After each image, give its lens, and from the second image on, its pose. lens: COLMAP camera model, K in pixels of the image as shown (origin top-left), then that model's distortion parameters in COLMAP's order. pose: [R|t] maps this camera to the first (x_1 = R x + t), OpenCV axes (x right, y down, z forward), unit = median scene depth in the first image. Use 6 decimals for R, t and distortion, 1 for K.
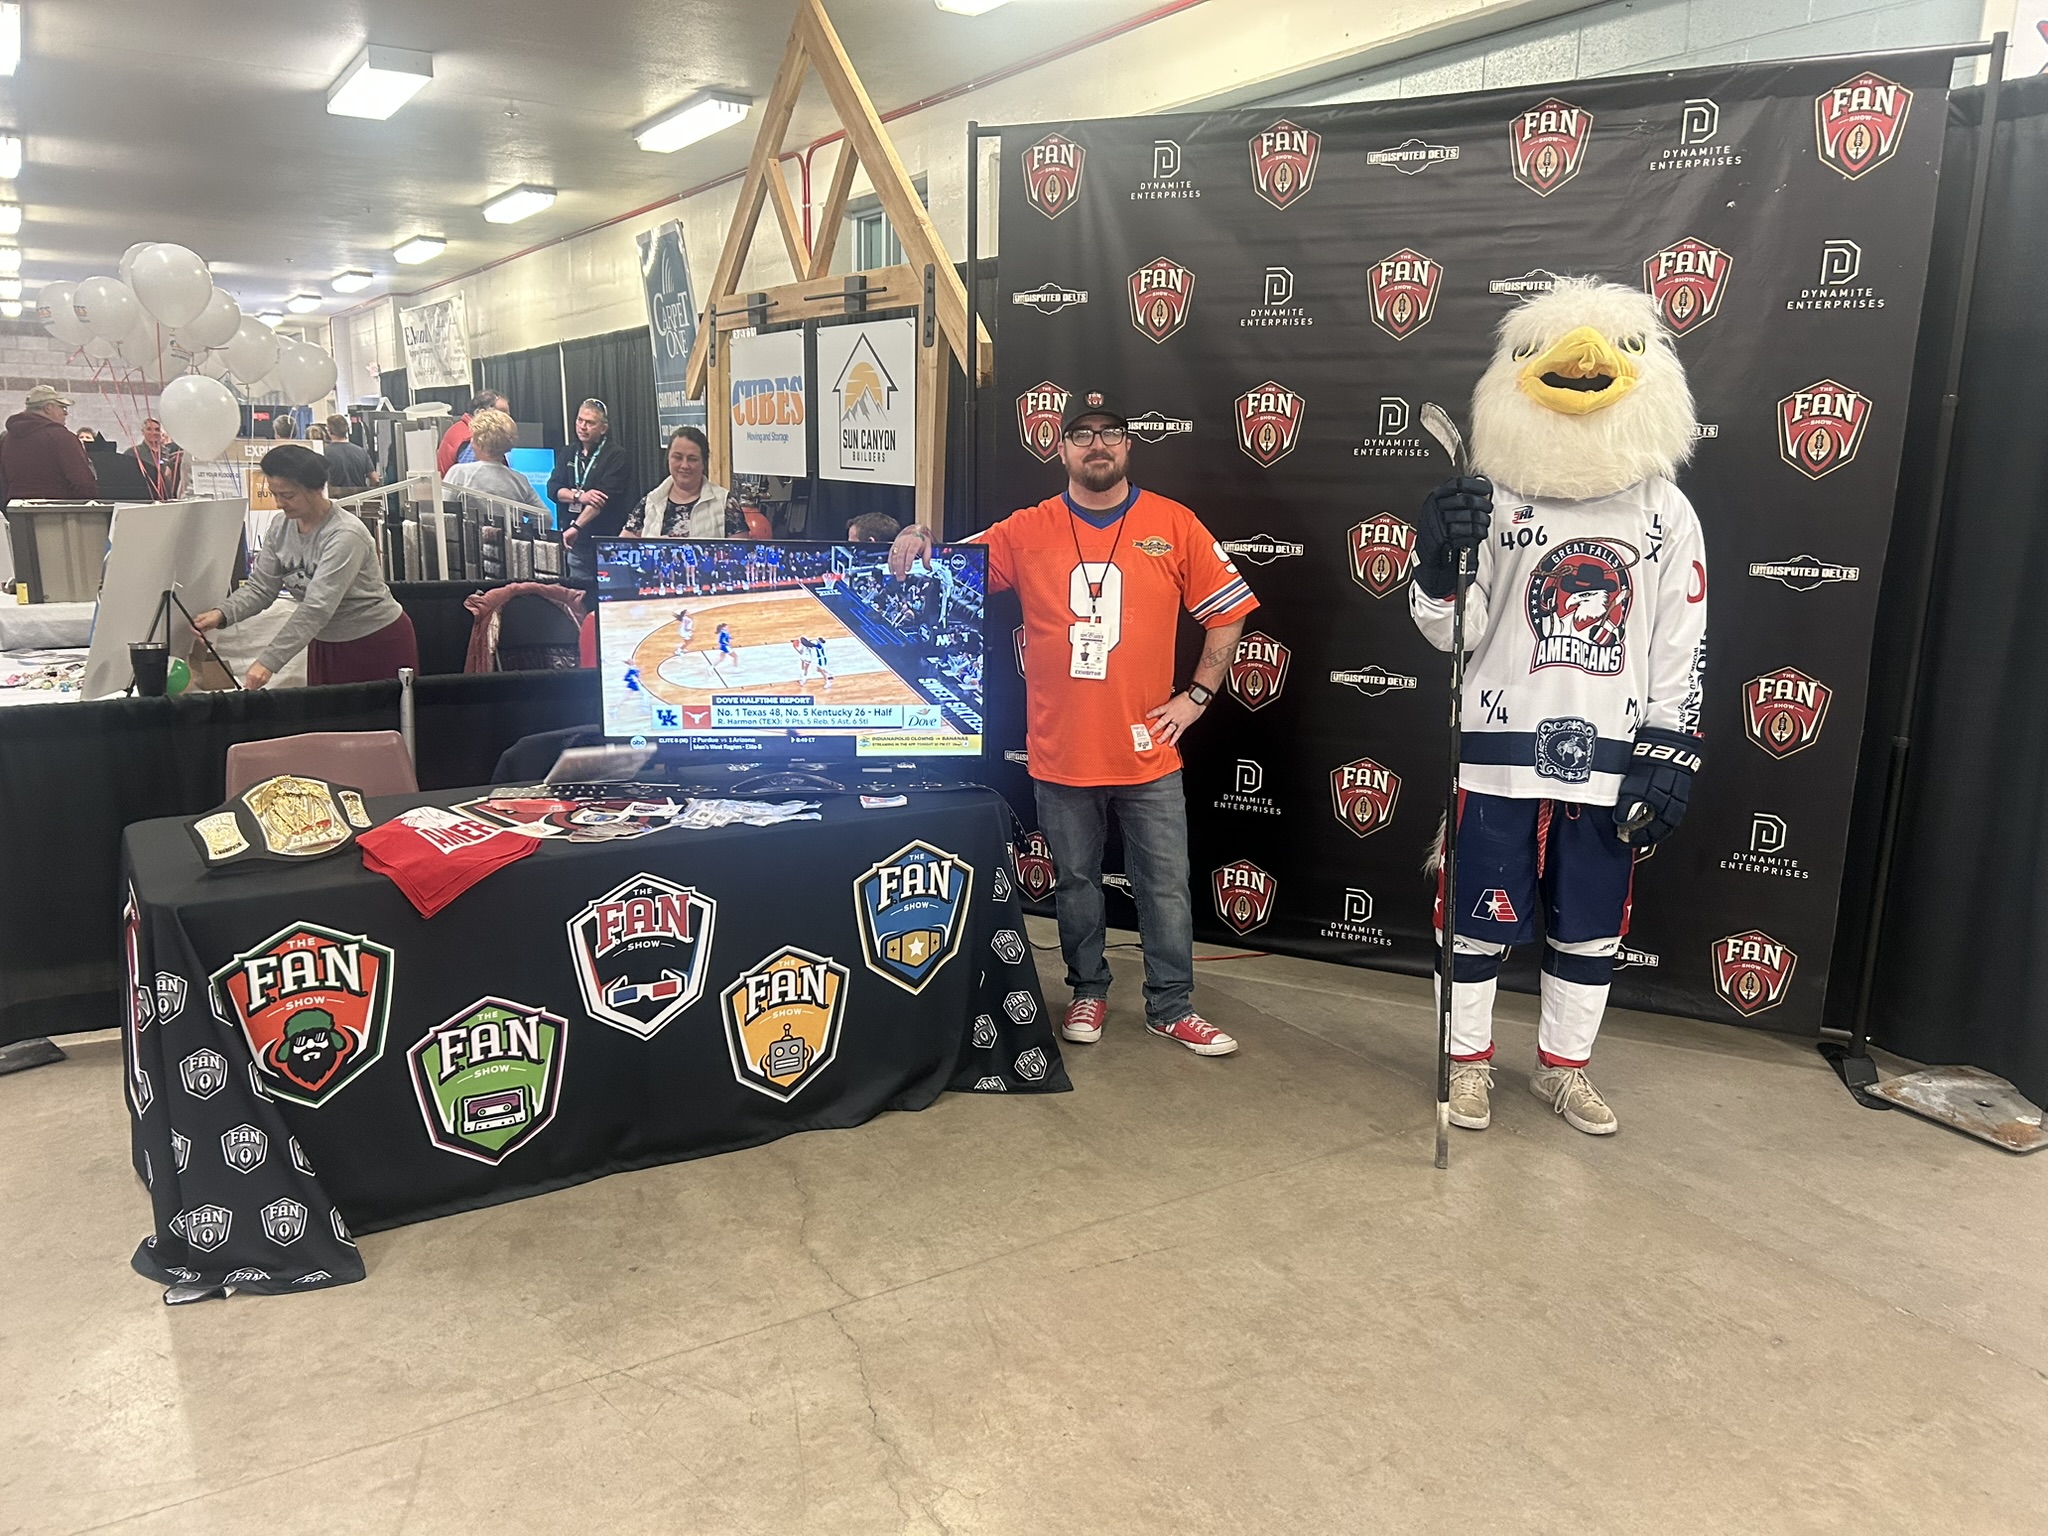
lens RADIAL K [[1576.3, 0, 991.6], [0, 1576.3, 768.1], [0, 0, 1]] dist [0.031956, -0.036518]
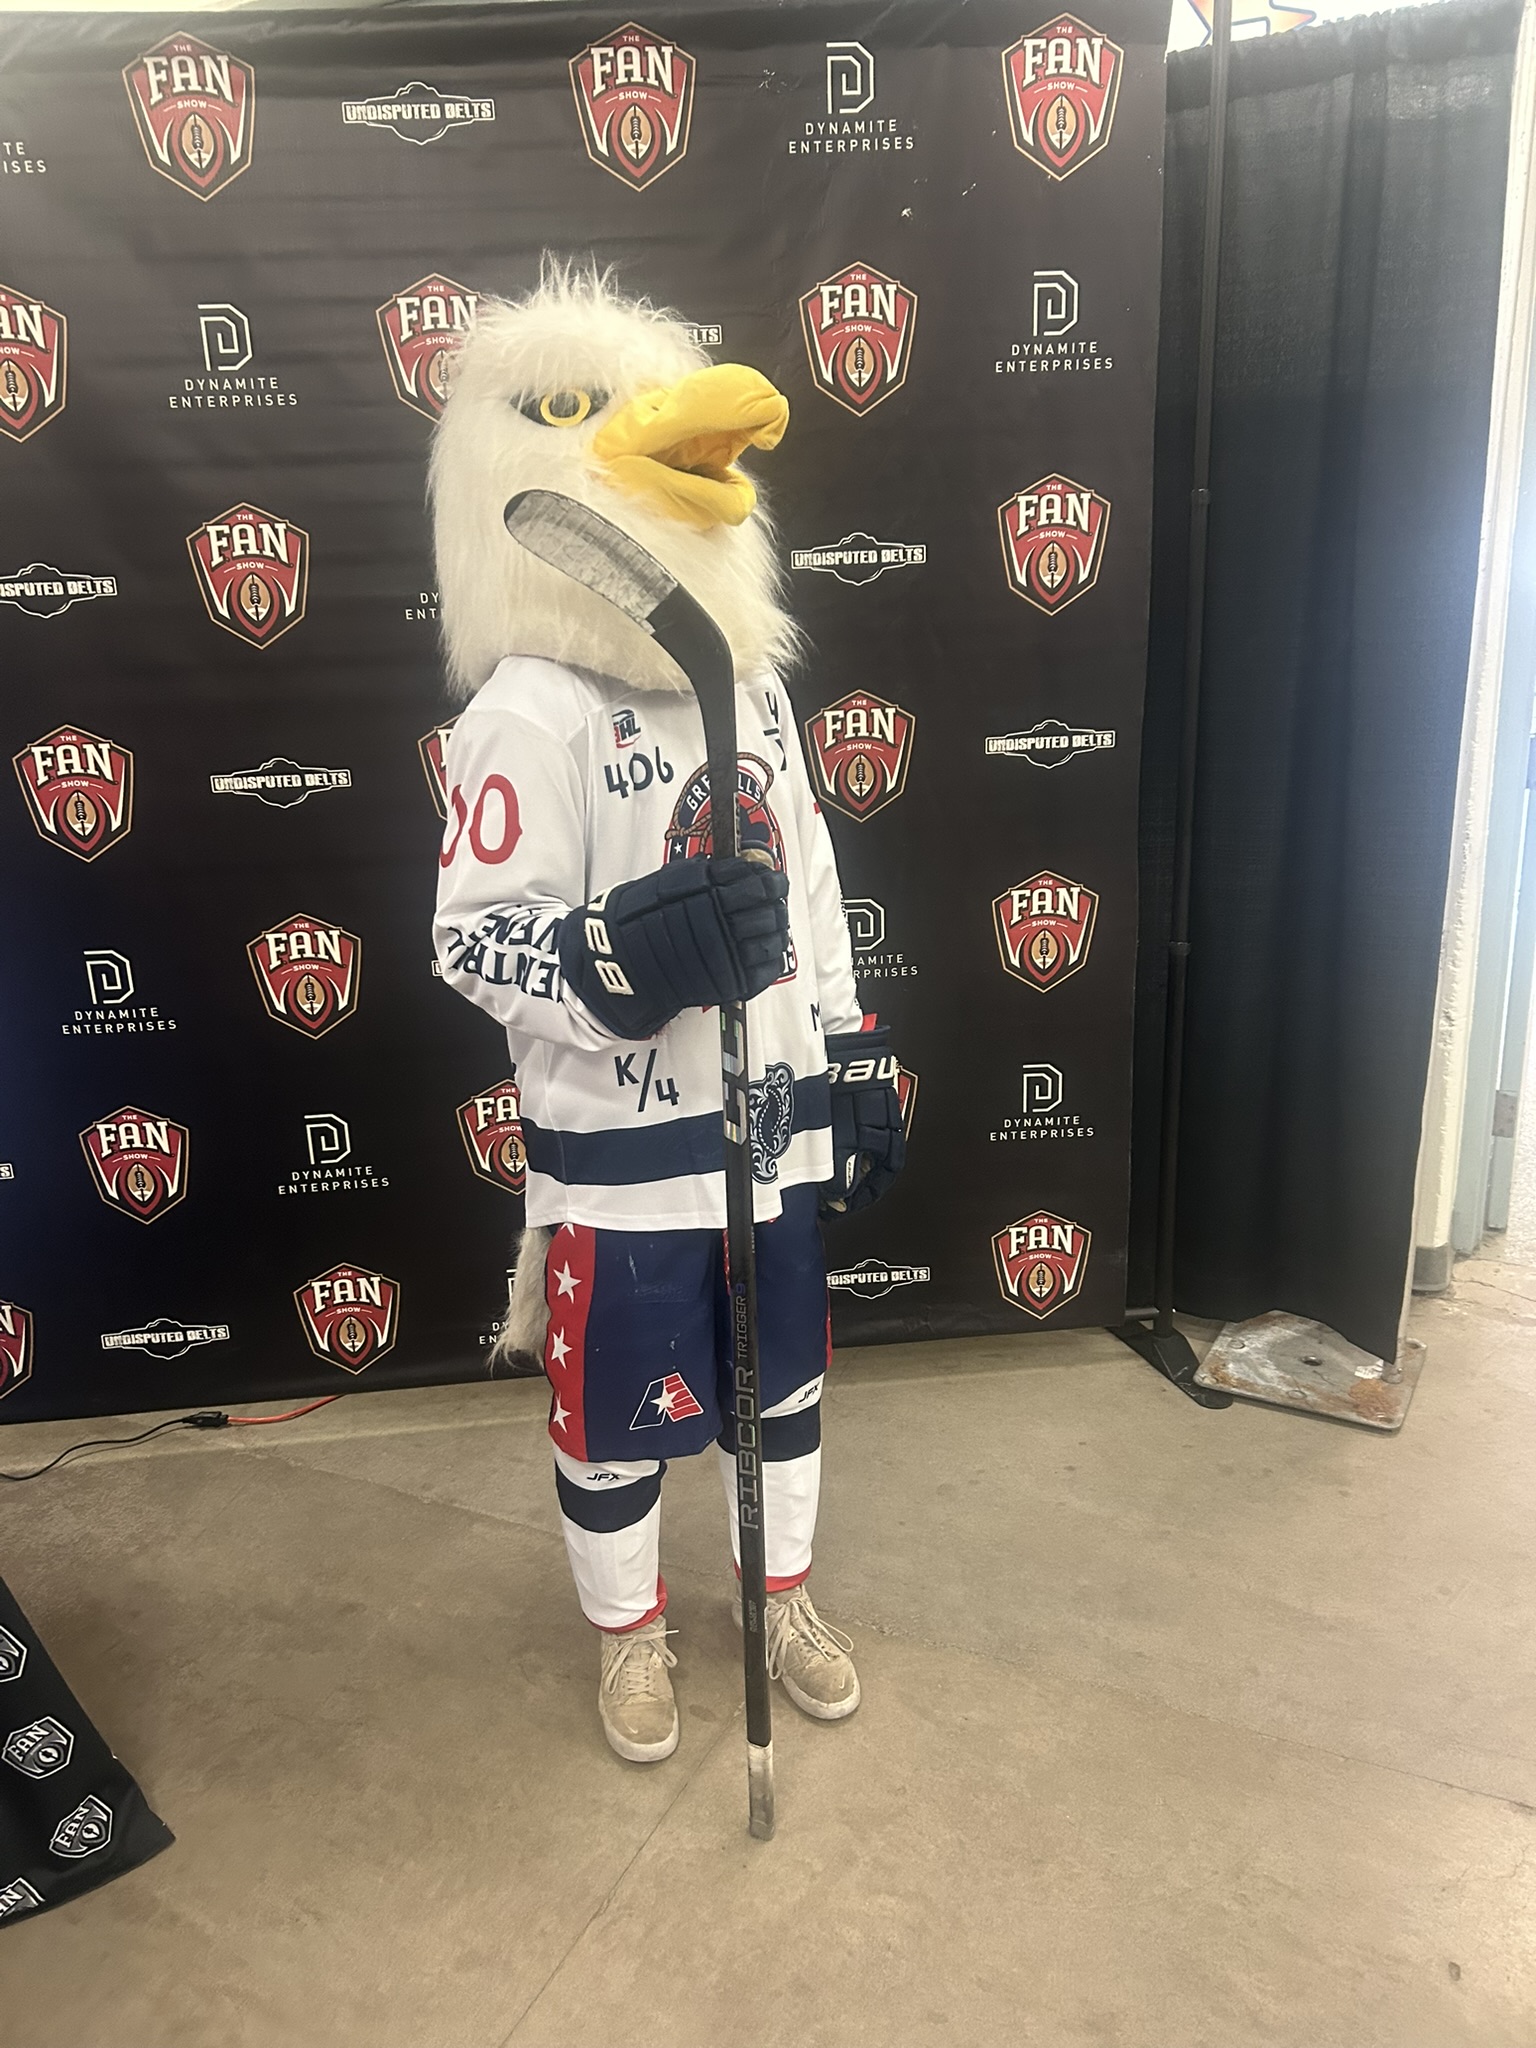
lens RADIAL K [[1576.3, 0, 782.8], [0, 1576.3, 1041.1], [0, 0, 1]] dist [0.031956, -0.036518]
pose [[0.845906, -0.201750, 0.493700, 0.013671], [0.160422, 0.979072, 0.125229, -0.095006], [-0.508633, -0.026732, 0.860569, 0.405259]]
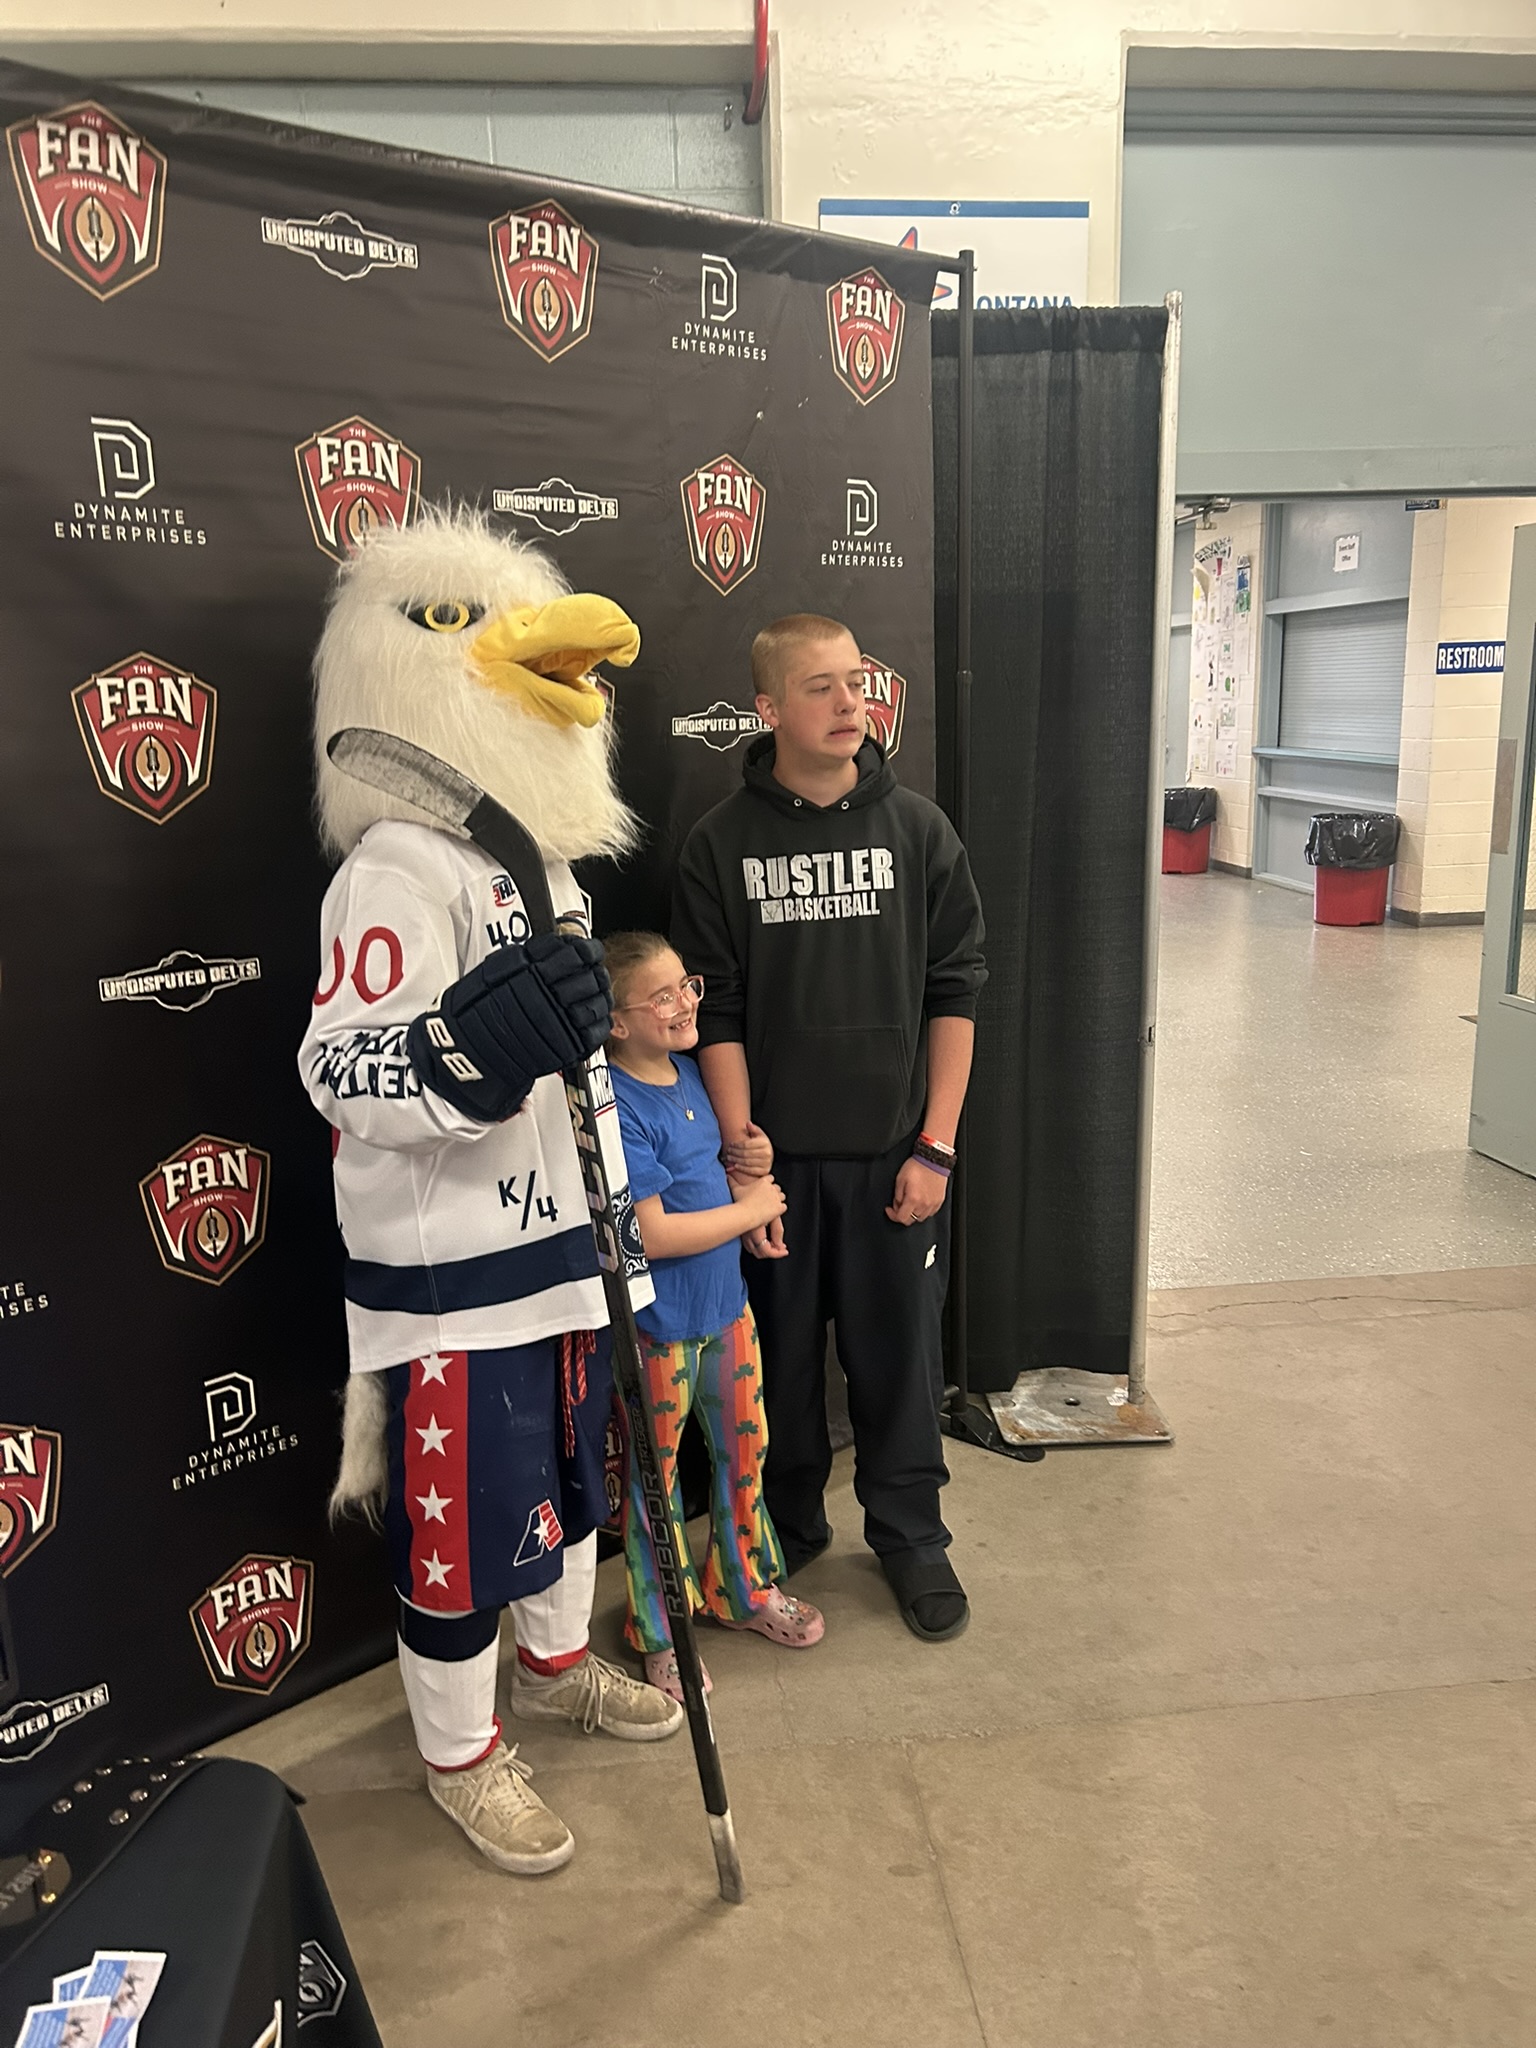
lens RADIAL K [[1542.2, 0, 772.3], [0, 1542.2, 1017.5], [0, 0, 1]] dist [0.048608, -0.042634]
pose [[0.390924, -0.219652, 0.893829, -0.222514], [0.207343, 0.967162, 0.146990, -0.177353], [-0.896765, 0.127867, 0.423630, 0.678397]]
